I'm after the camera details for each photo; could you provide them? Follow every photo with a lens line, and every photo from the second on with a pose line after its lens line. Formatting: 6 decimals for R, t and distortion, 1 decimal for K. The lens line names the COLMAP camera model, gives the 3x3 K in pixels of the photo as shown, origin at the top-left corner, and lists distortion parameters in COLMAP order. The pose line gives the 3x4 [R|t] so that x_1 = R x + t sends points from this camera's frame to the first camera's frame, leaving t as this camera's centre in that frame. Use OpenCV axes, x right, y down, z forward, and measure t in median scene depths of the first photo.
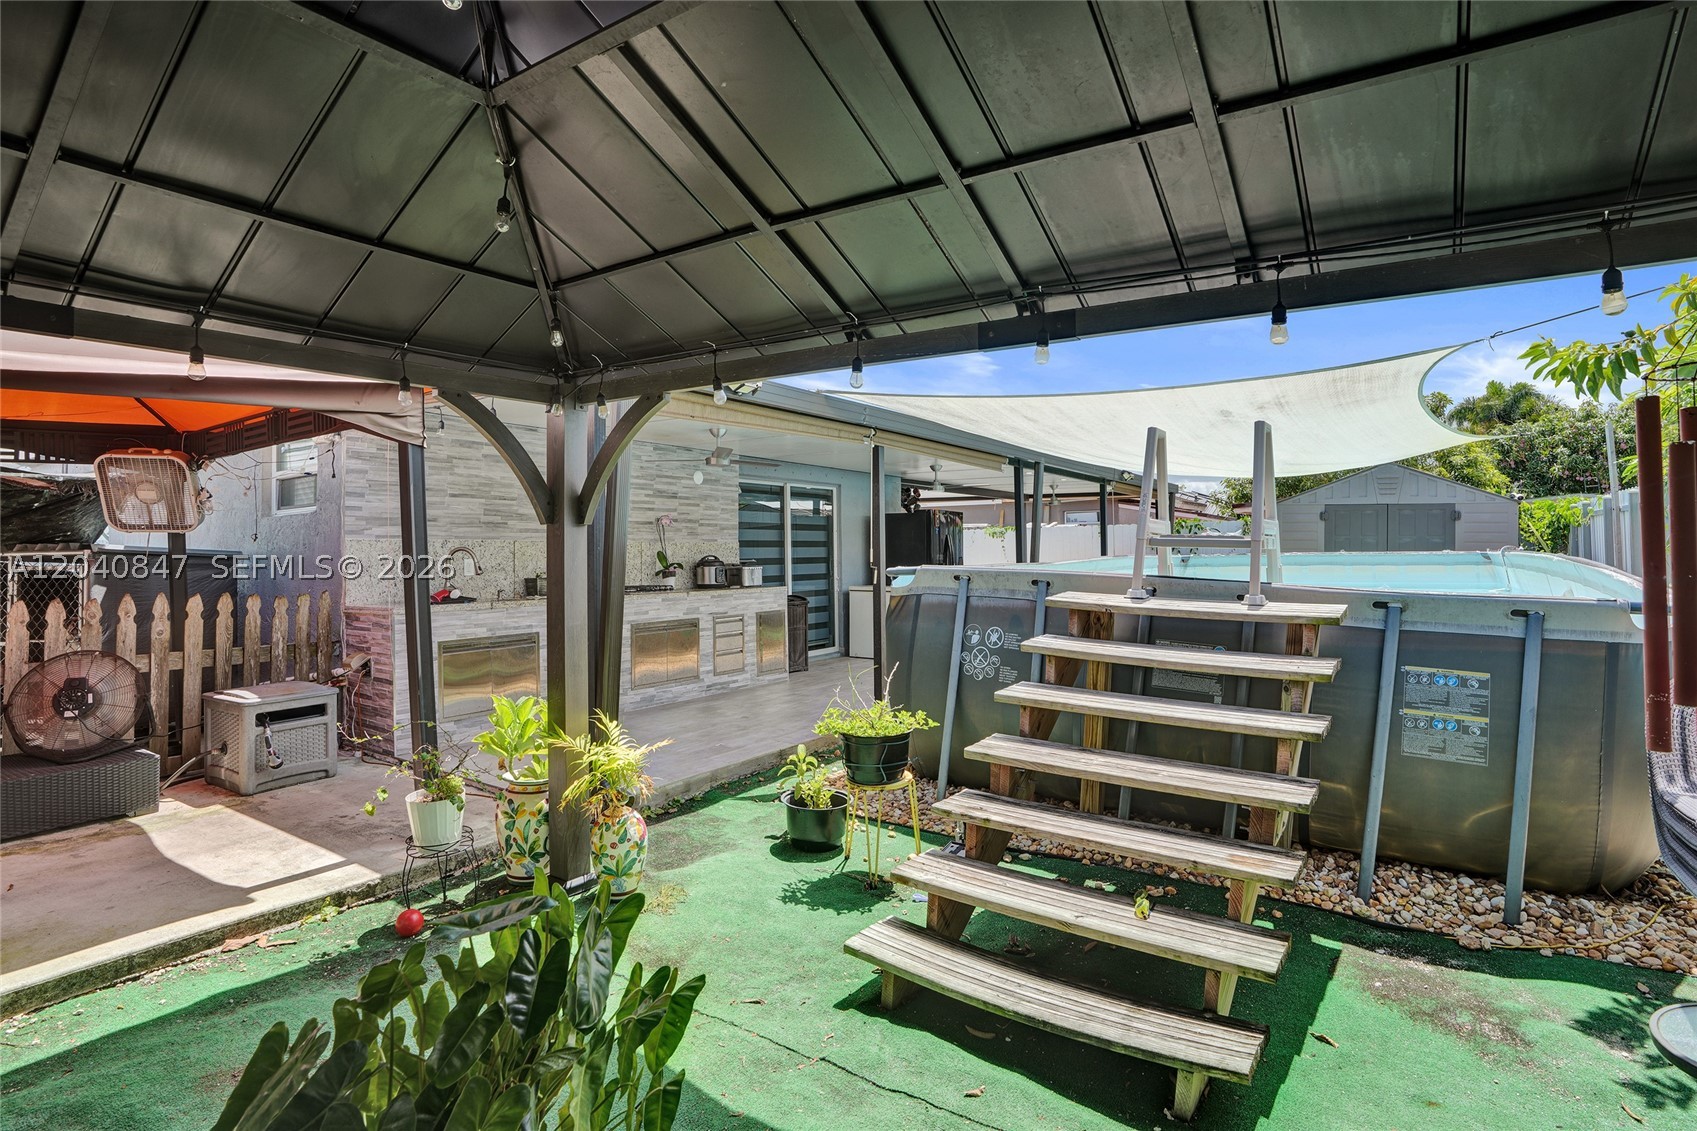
lens RADIAL K [[864.7, 0, 844.6], [0, 864.7, 525.5], [0, 0, 1]] dist [0.000322, 0.000895]
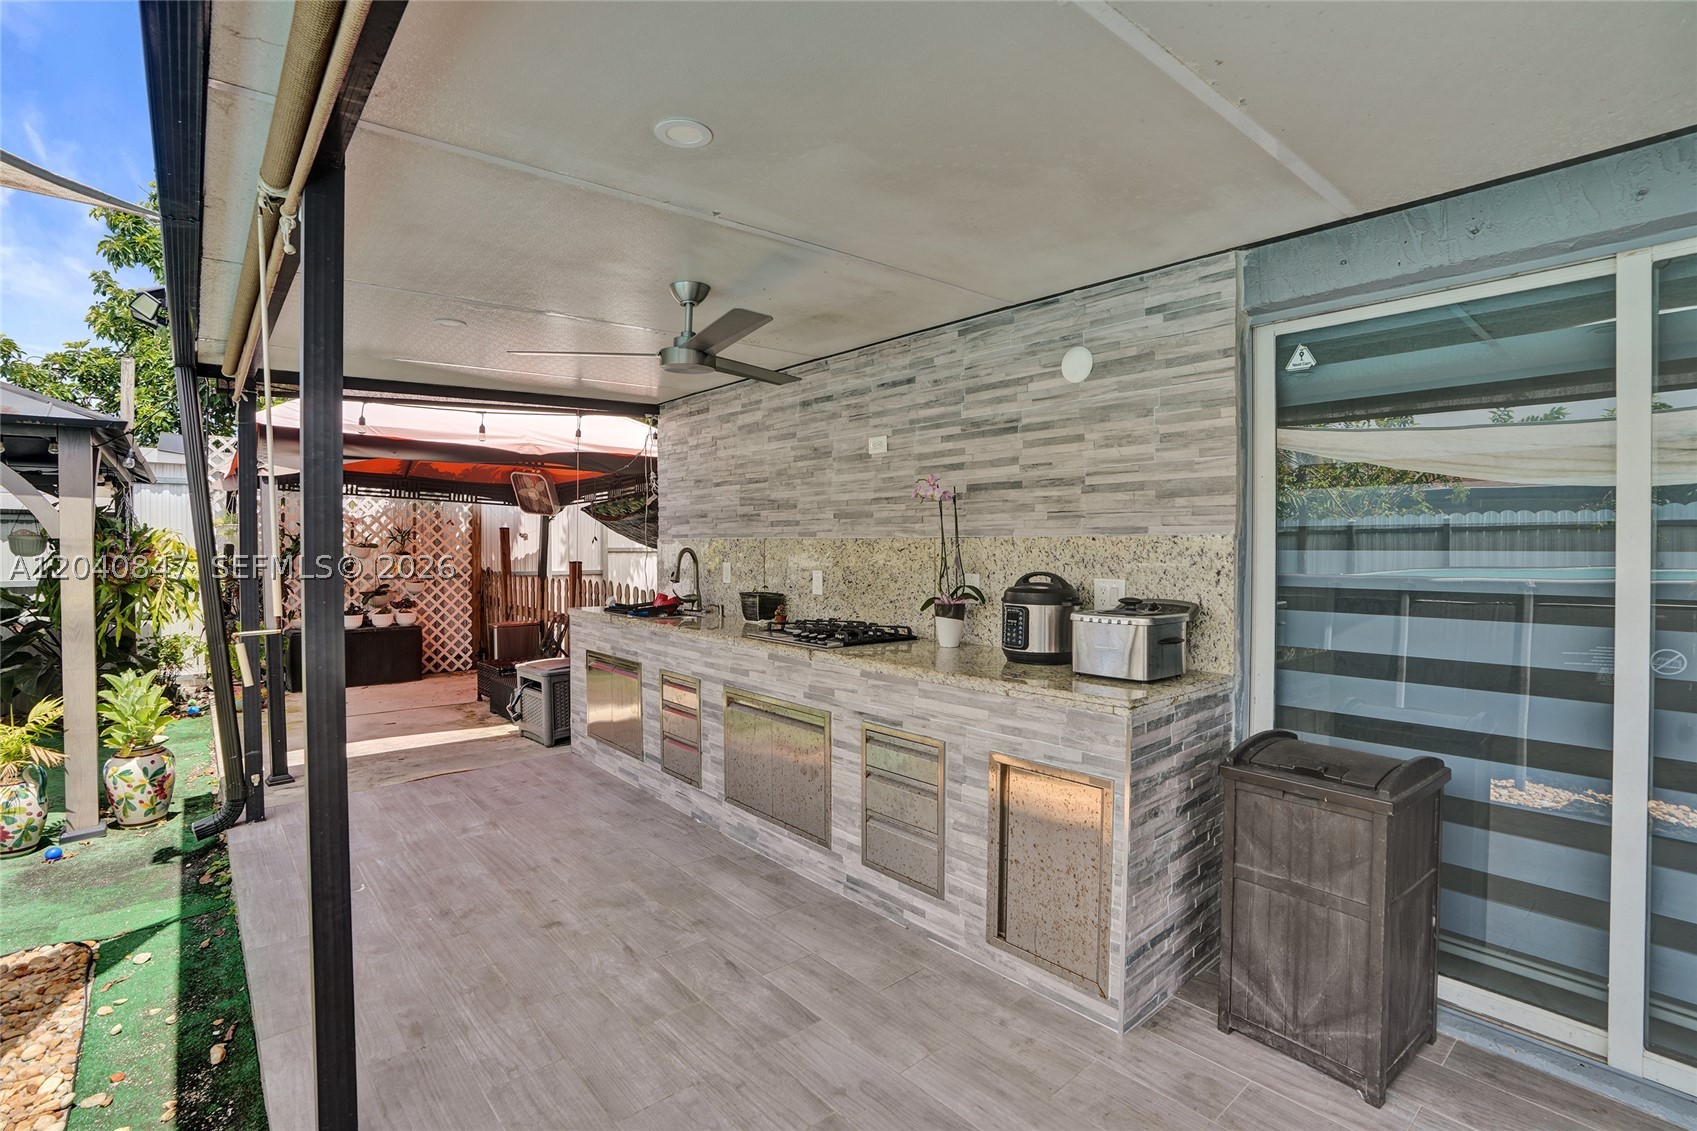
lens RADIAL K [[788.4, 0, 849.8], [0, 788.4, 558.6], [0, 0, 1]] dist [-0.045786, 0.000692]
pose [[-0.236951, 0.029485, -0.971074, 0.272481], [0.035362, 0.999139, 0.021708, 0.026099], [0.970878, -0.029195, -0.237789, 1.418719]]
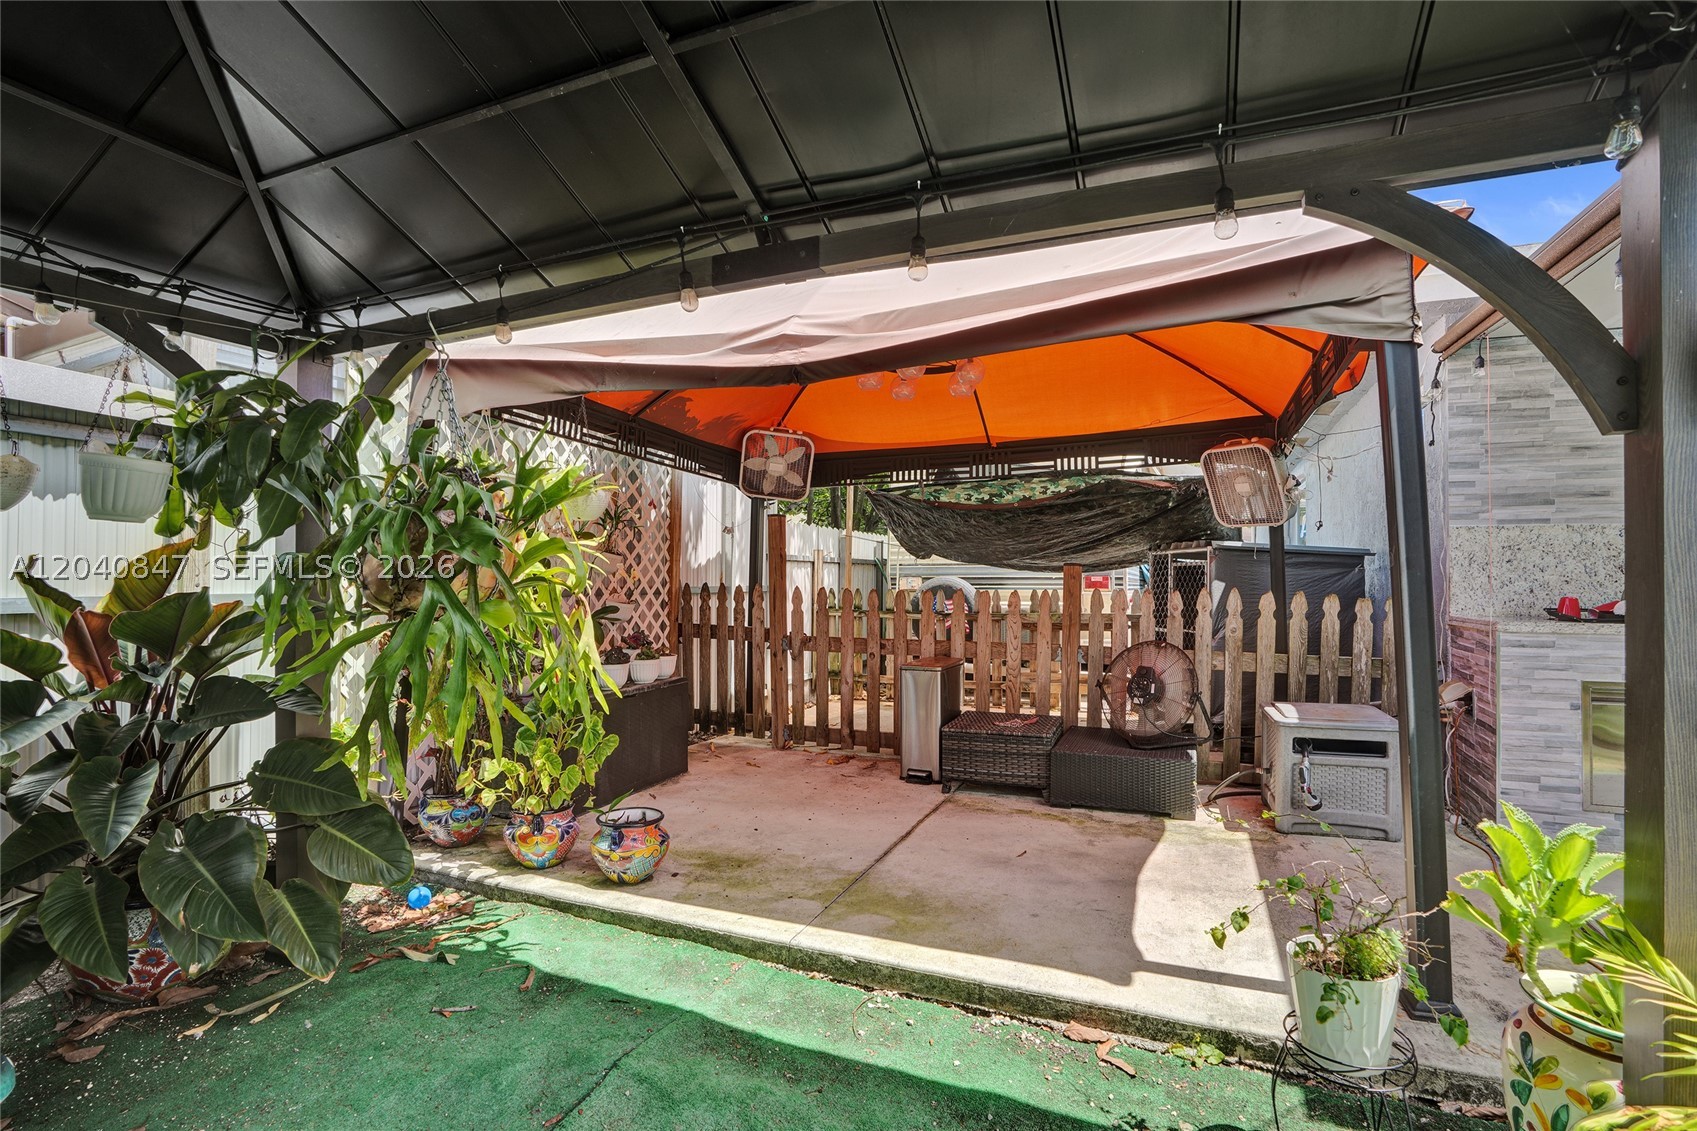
lens RADIAL K [[803.2, 0, 850.1], [0, 803.2, 569.1], [0, 0, 1]] dist [-0.032750, 0.000900]
pose [[0.225971, 0.009409, -0.974089, -0.033018], [0.027203, 0.999502, 0.015965, 0.027118], [0.973754, -0.030106, 0.225603, 0.336092]]
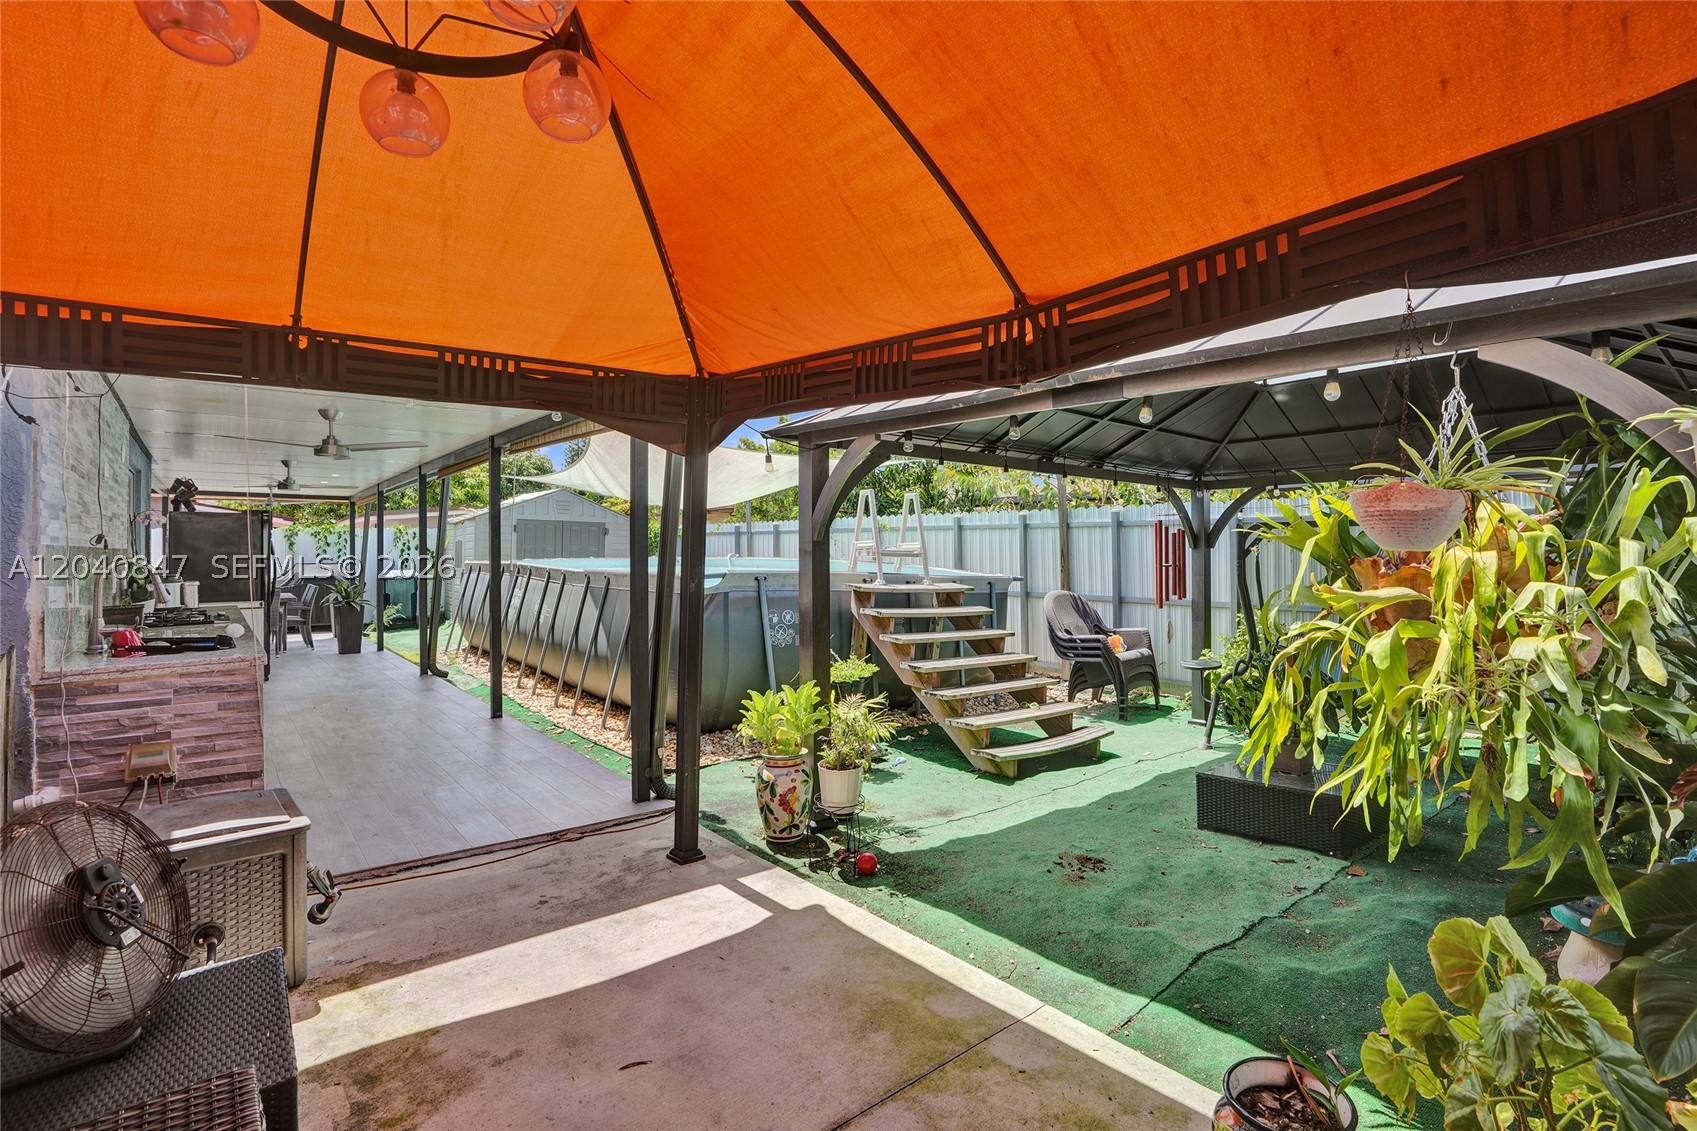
lens RADIAL K [[827.0, 0, 854.6], [0, 827.0, 555.2], [0, 0, 1]] dist [-0.044879, 0.000753]
pose [[0.252582, -0.004846, 0.967563, -0.886041], [-0.028087, 0.999529, 0.012338, 0.000456], [-0.967168, -0.030293, 0.252327, 0.392954]]
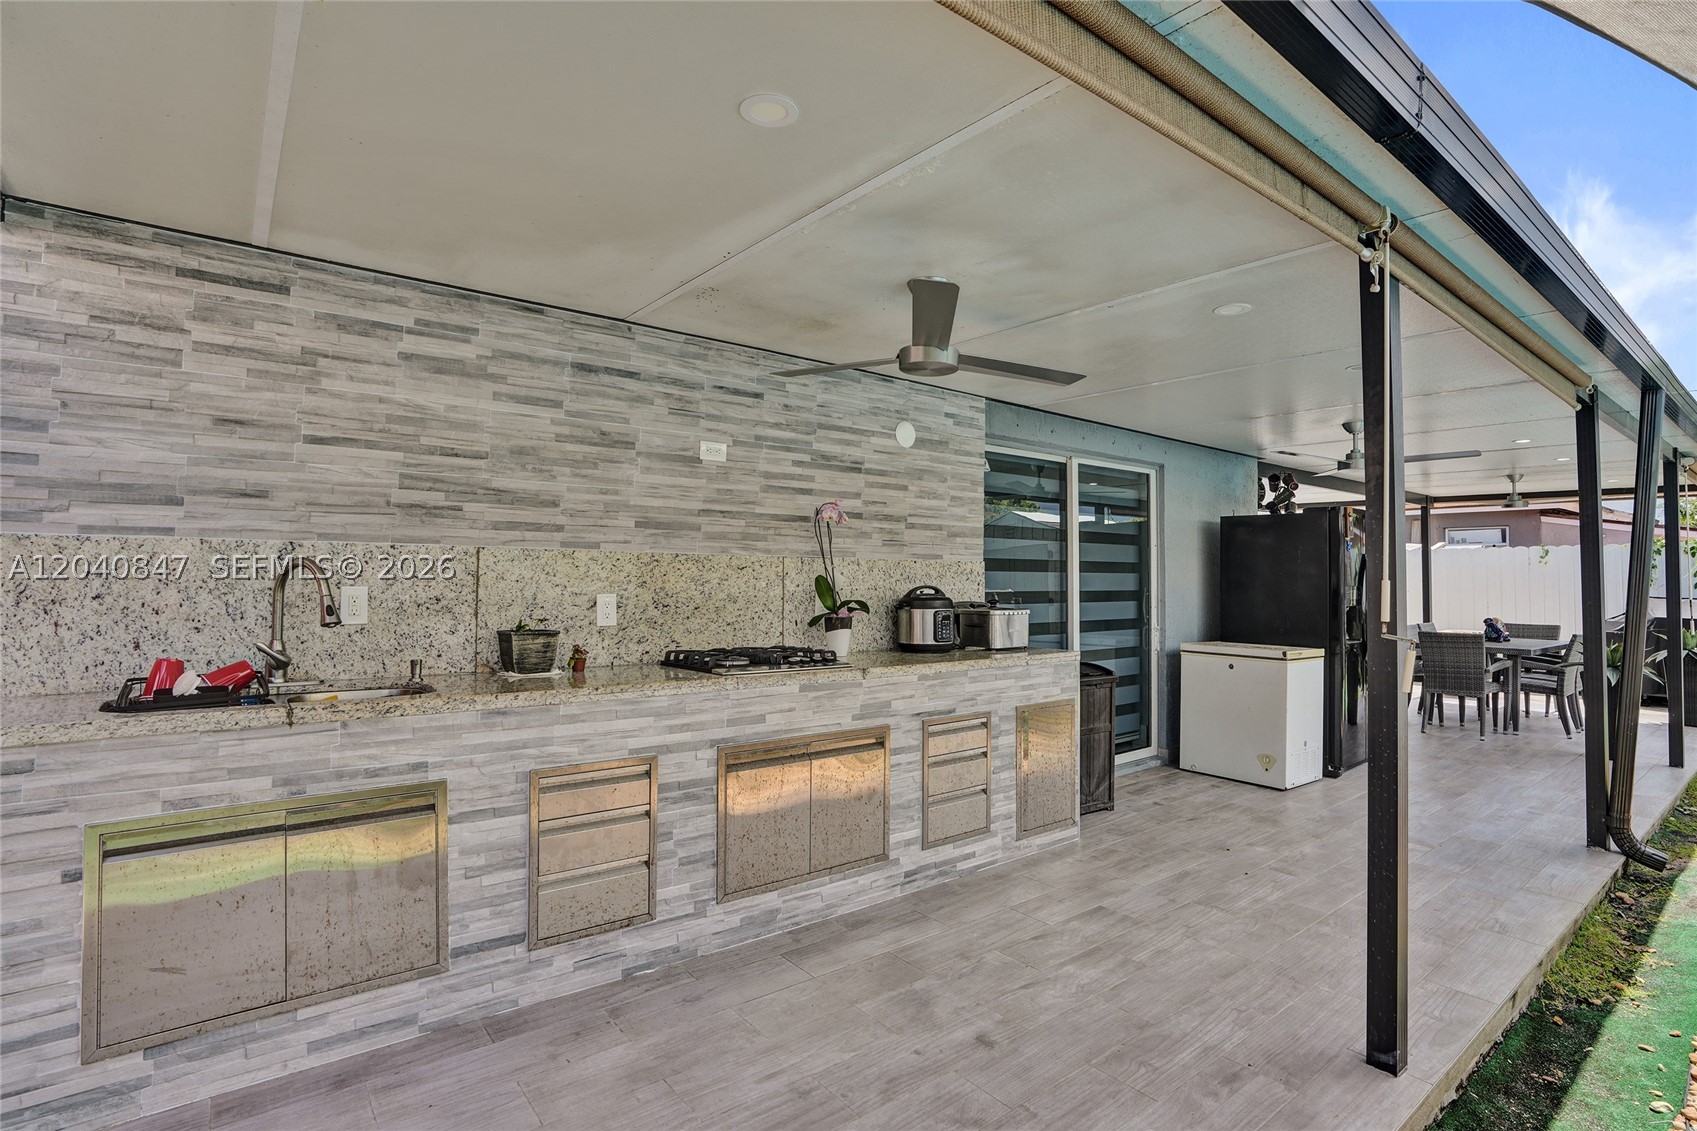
lens RADIAL K [[827.0, 0, 854.6], [0, 827.0, 555.2], [0, 0, 1]] dist [-0.044879, 0.000753]
pose [[0.958045, 0.010954, -0.286409, -0.081222], [-0.009362, 0.999932, 0.006927, 0.019450], [0.286465, -0.003955, 0.958082, 0.748041]]
